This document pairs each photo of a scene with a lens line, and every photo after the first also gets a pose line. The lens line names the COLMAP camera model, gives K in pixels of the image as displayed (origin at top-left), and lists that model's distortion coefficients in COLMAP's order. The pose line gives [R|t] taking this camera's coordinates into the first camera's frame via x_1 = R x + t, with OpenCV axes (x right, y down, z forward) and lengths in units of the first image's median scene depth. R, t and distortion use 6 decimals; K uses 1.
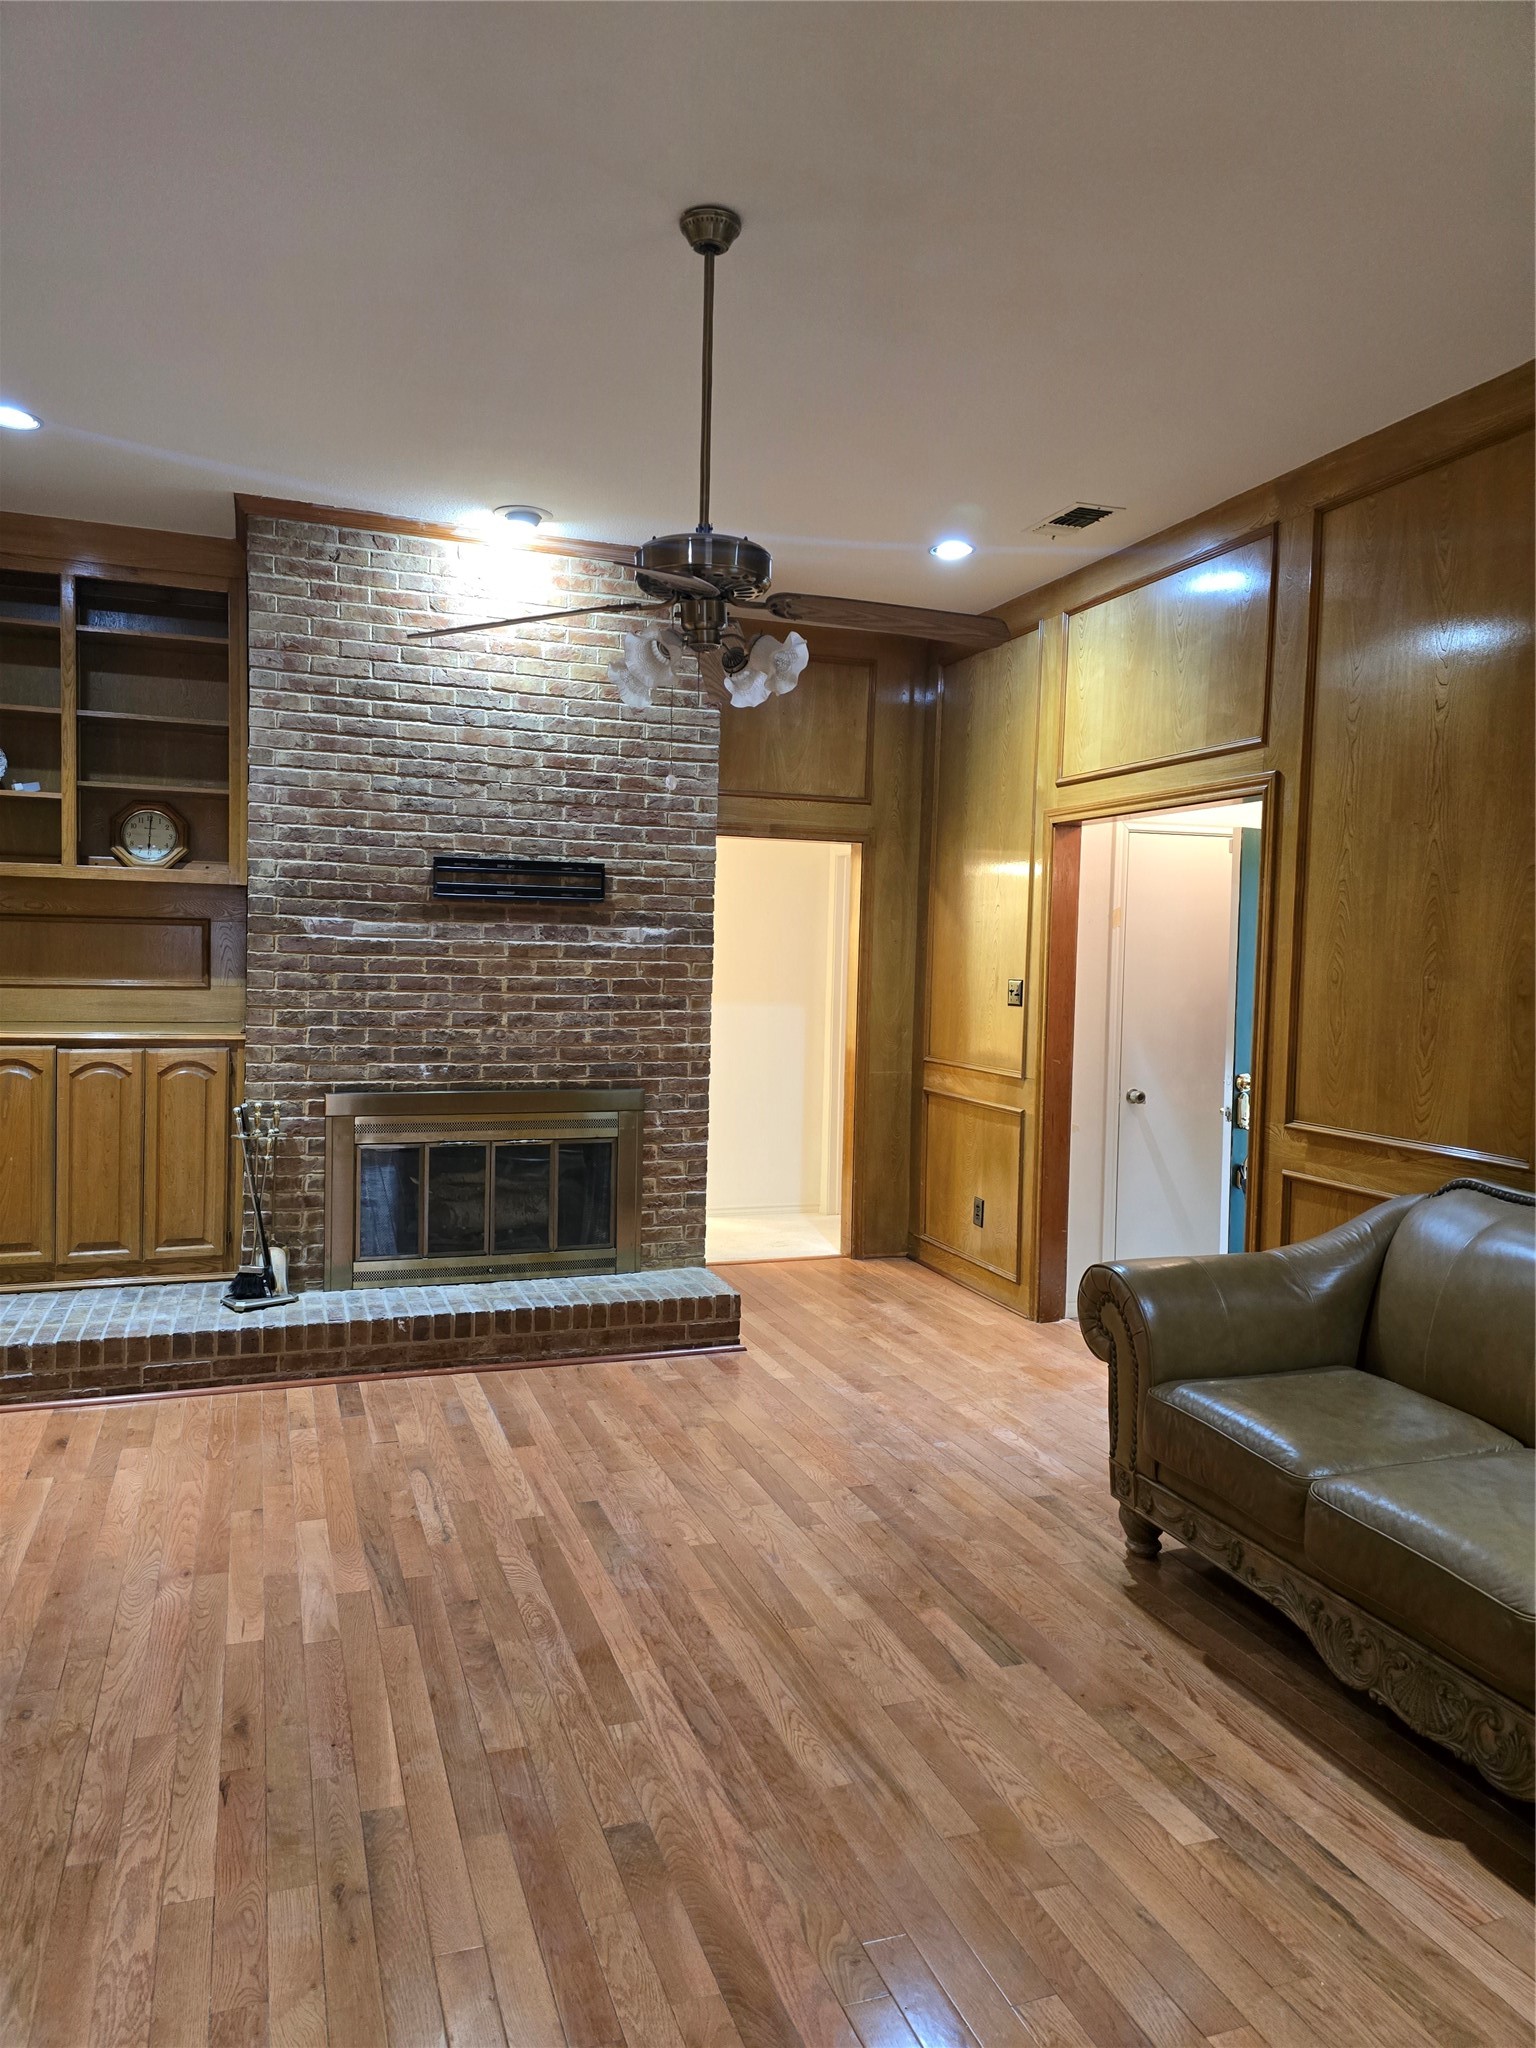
lens RADIAL K [[1370.3, 0, 739.0], [0, 1370.3, 1007.6], [0, 0, 1]] dist [0.062986, -0.059951]
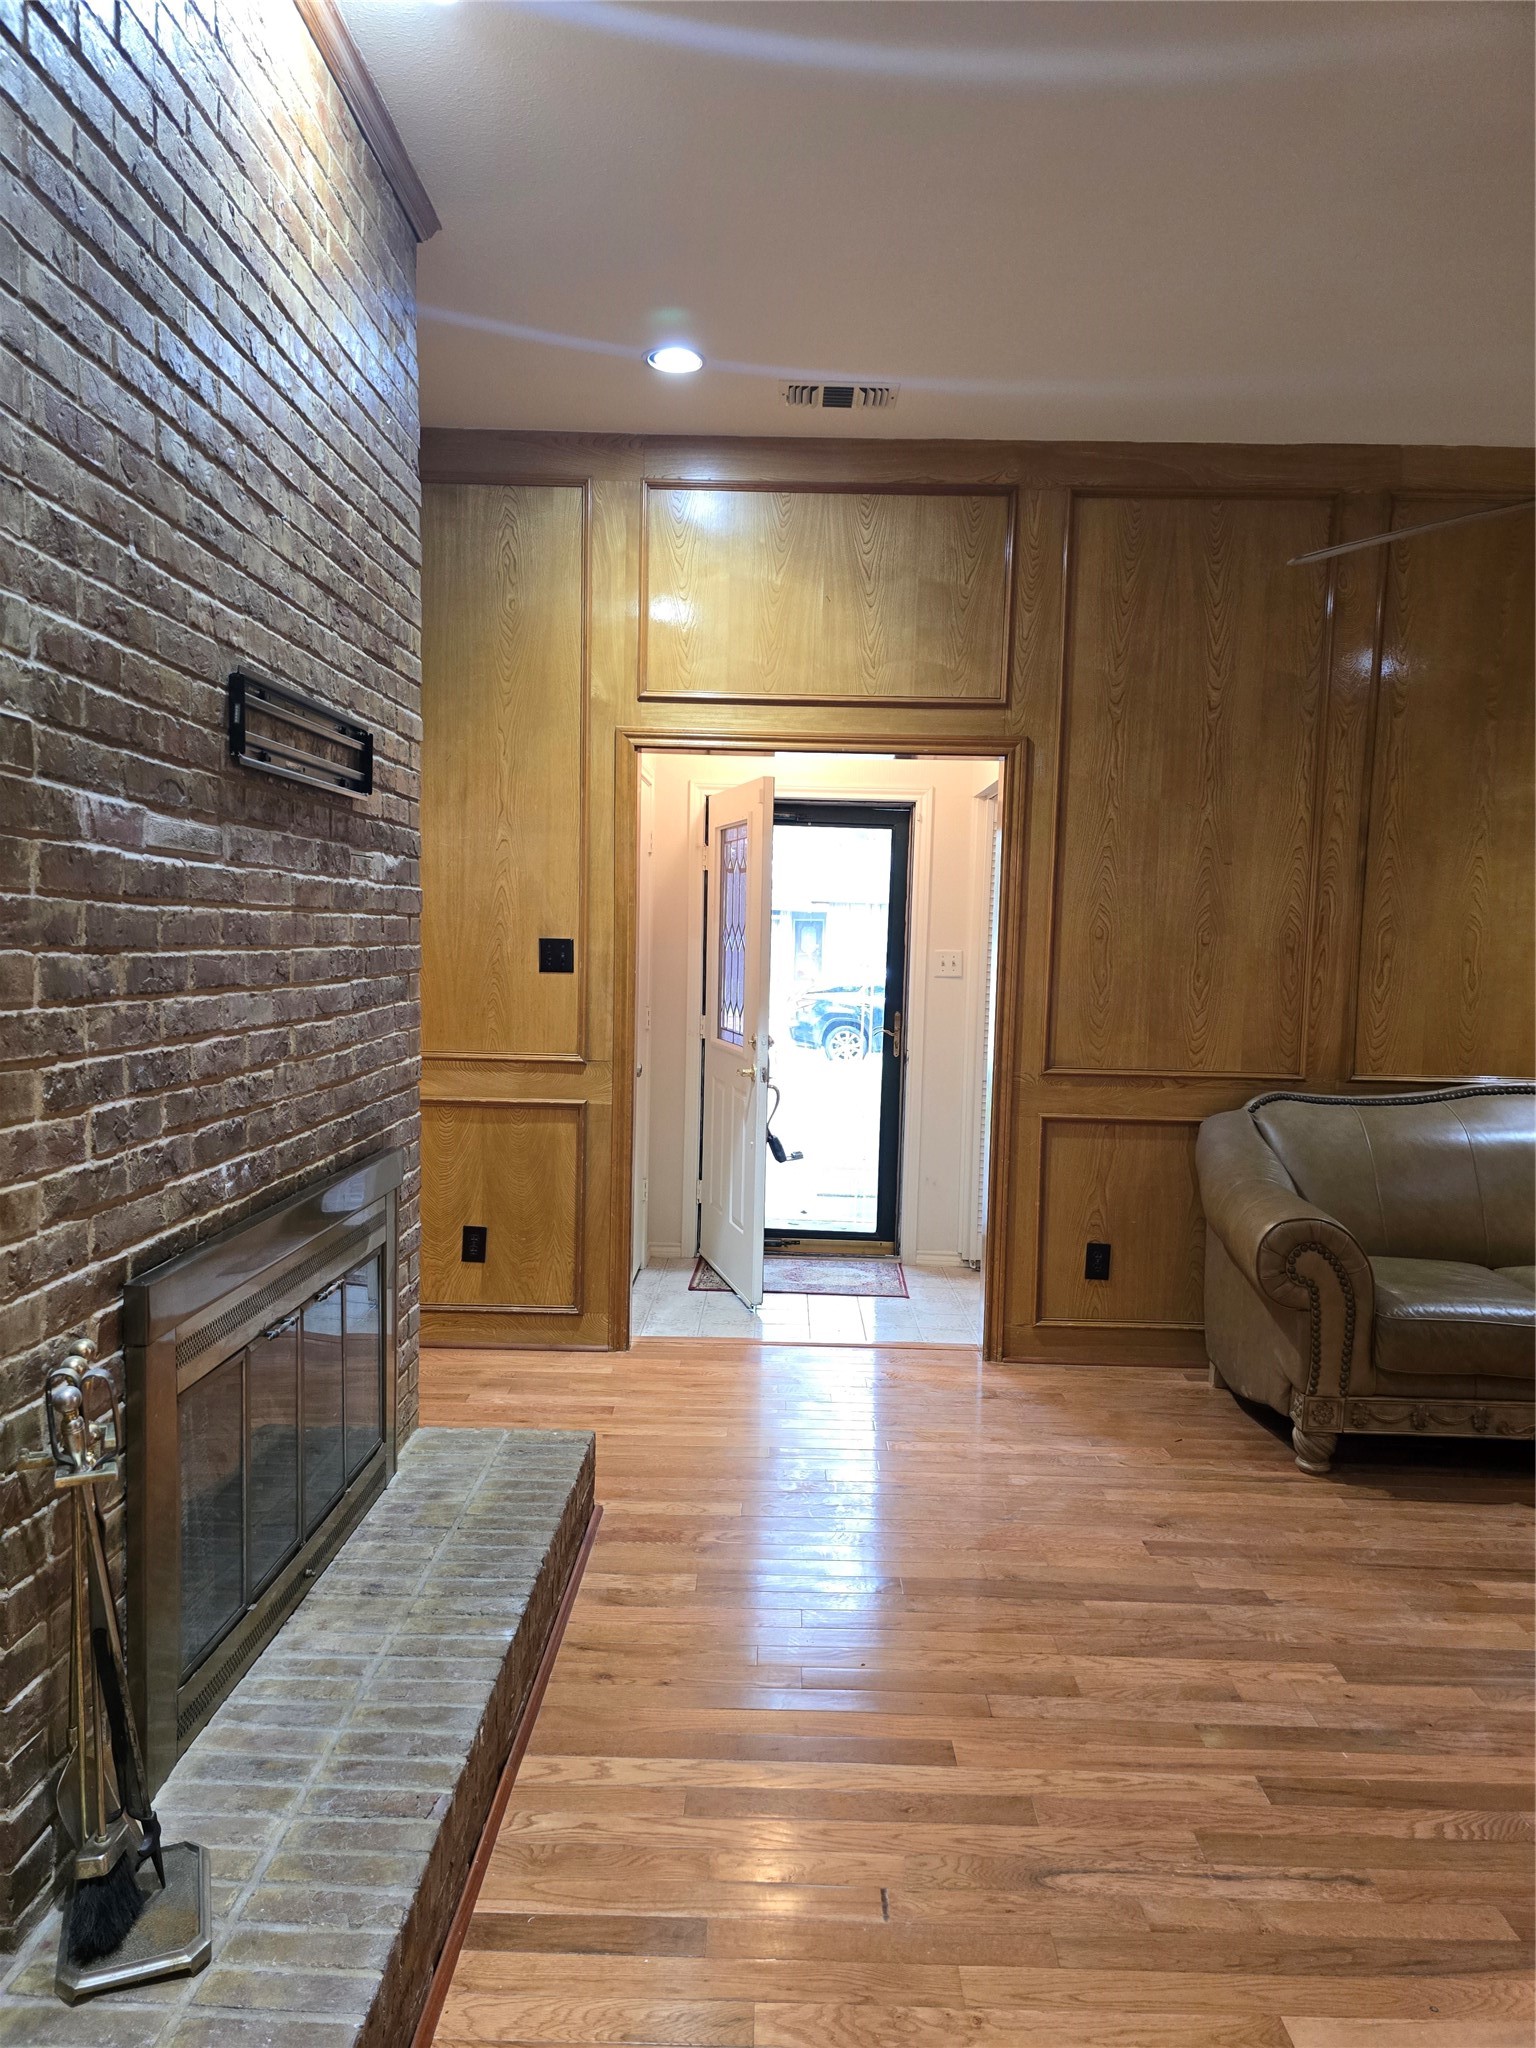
lens RADIAL K [[1370.3, 0, 772.9], [0, 1370.3, 1049.0], [0, 0, 1]] dist [0.062986, -0.059951]
pose [[0.339158, -0.091674, 0.936252, -0.676030], [0.022971, 0.995751, 0.089178, -0.033252], [-0.940449, -0.008739, 0.339822, 0.834668]]
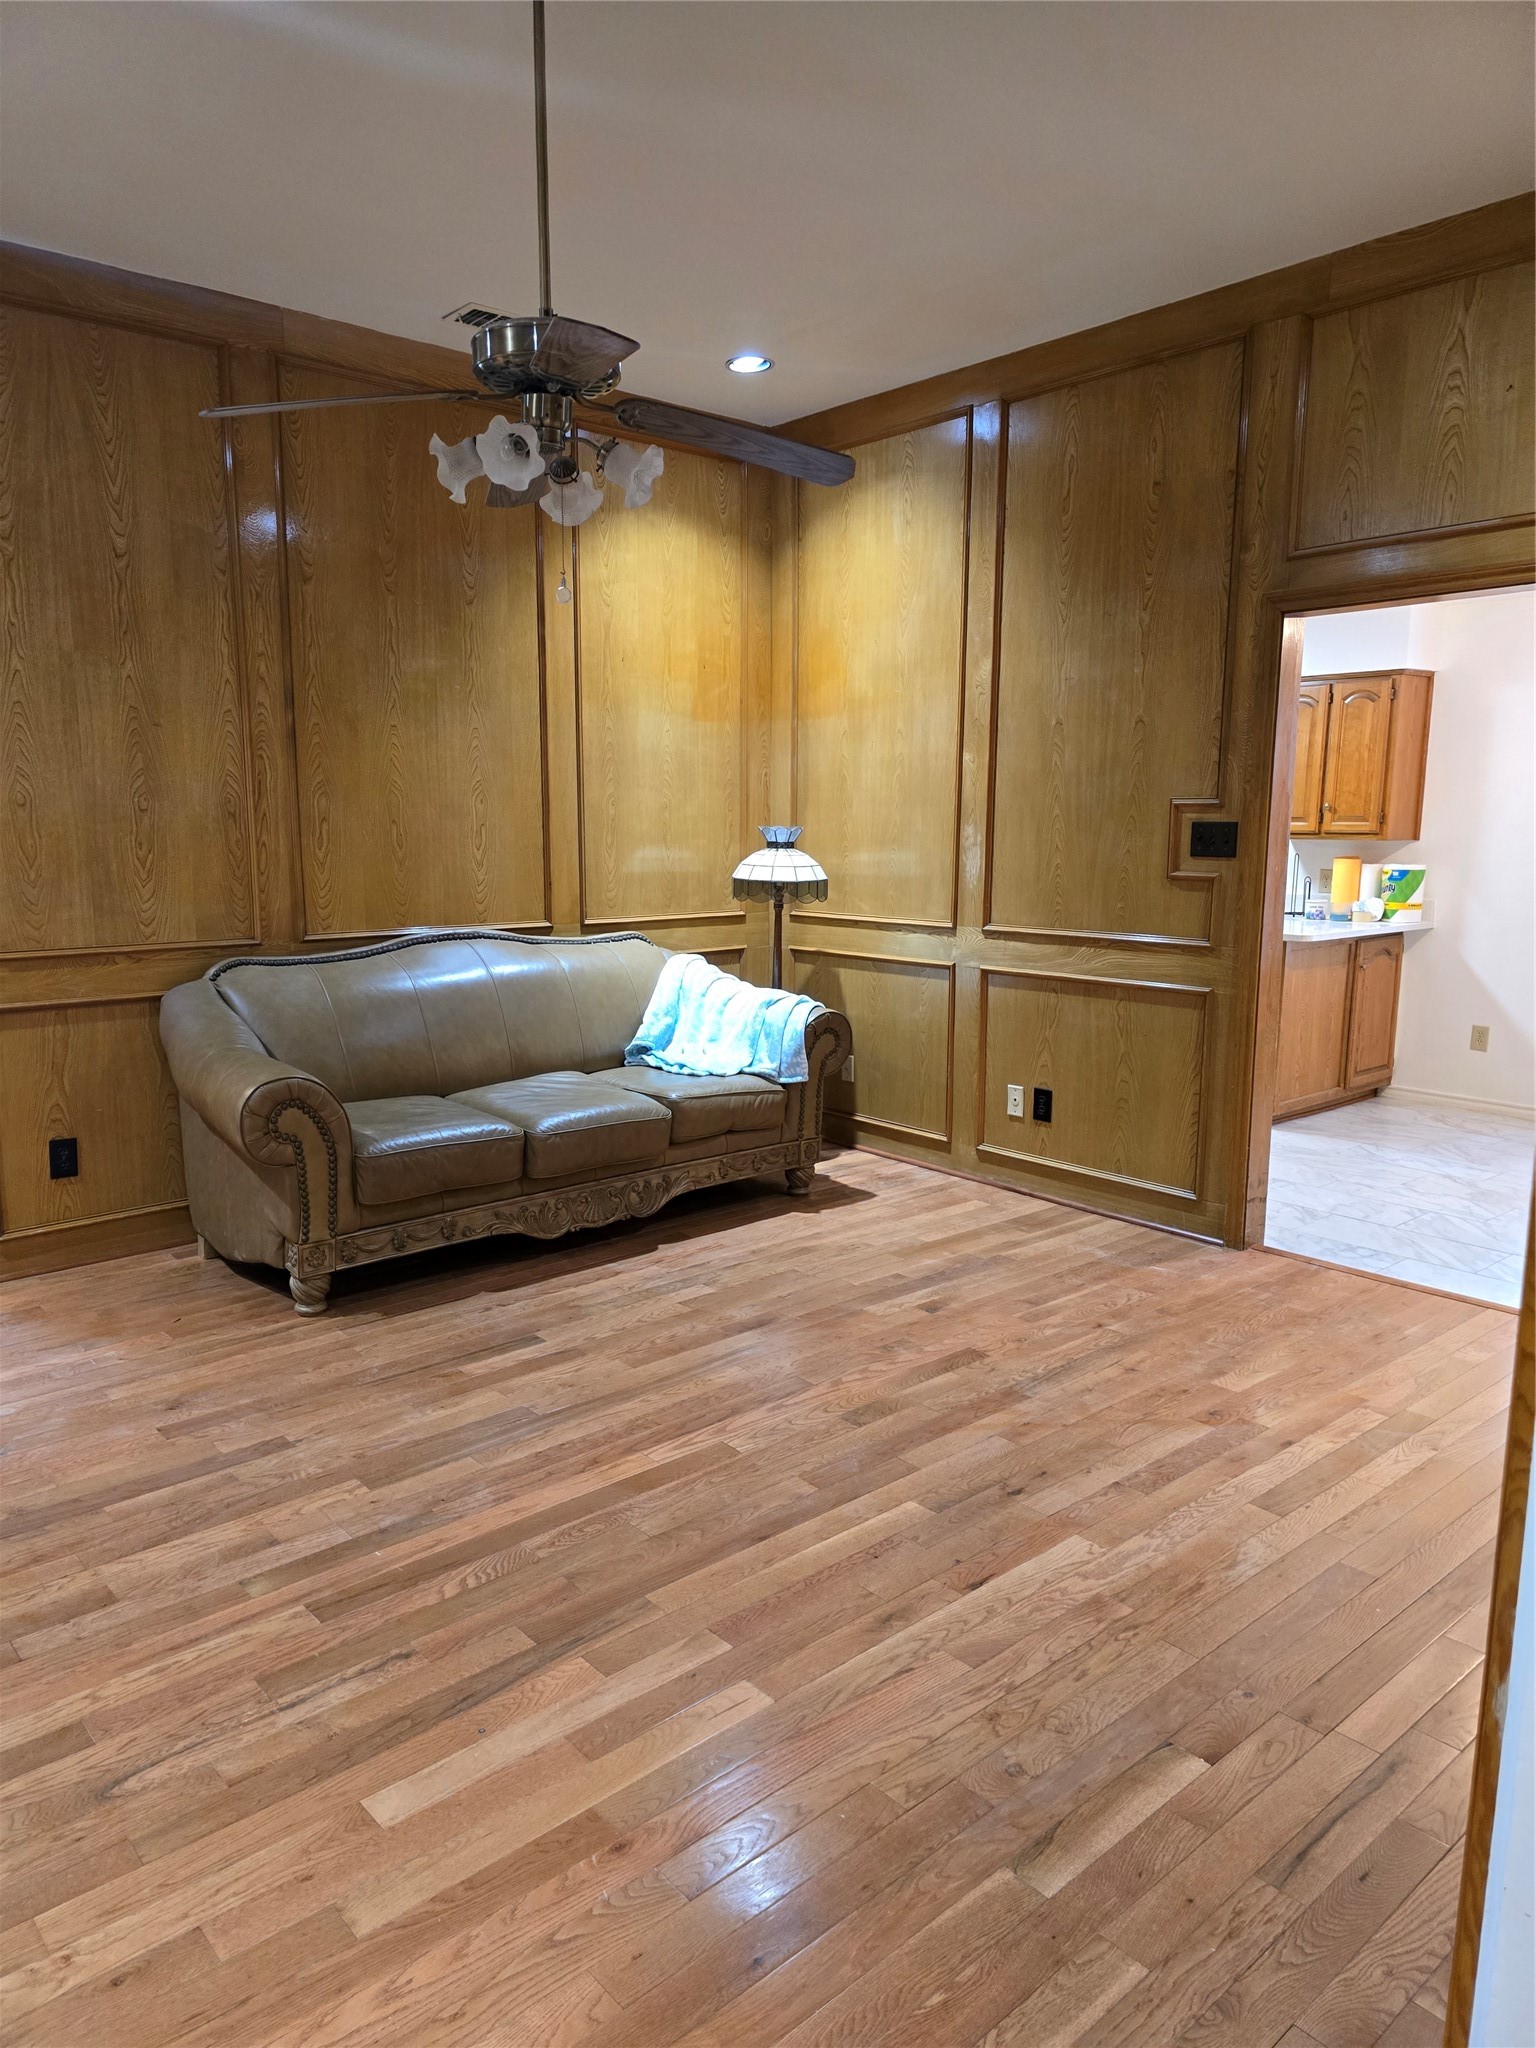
lens RADIAL K [[1370.3, 0, 738.6], [0, 1370.3, 1030.2], [0, 0, 1]] dist [0.062986, -0.059951]
pose [[-0.365624, -0.167445, 0.915577, -0.679575], [0.029764, 0.981078, 0.191310, -0.034341], [-0.930287, 0.097199, -0.353722, 0.851808]]
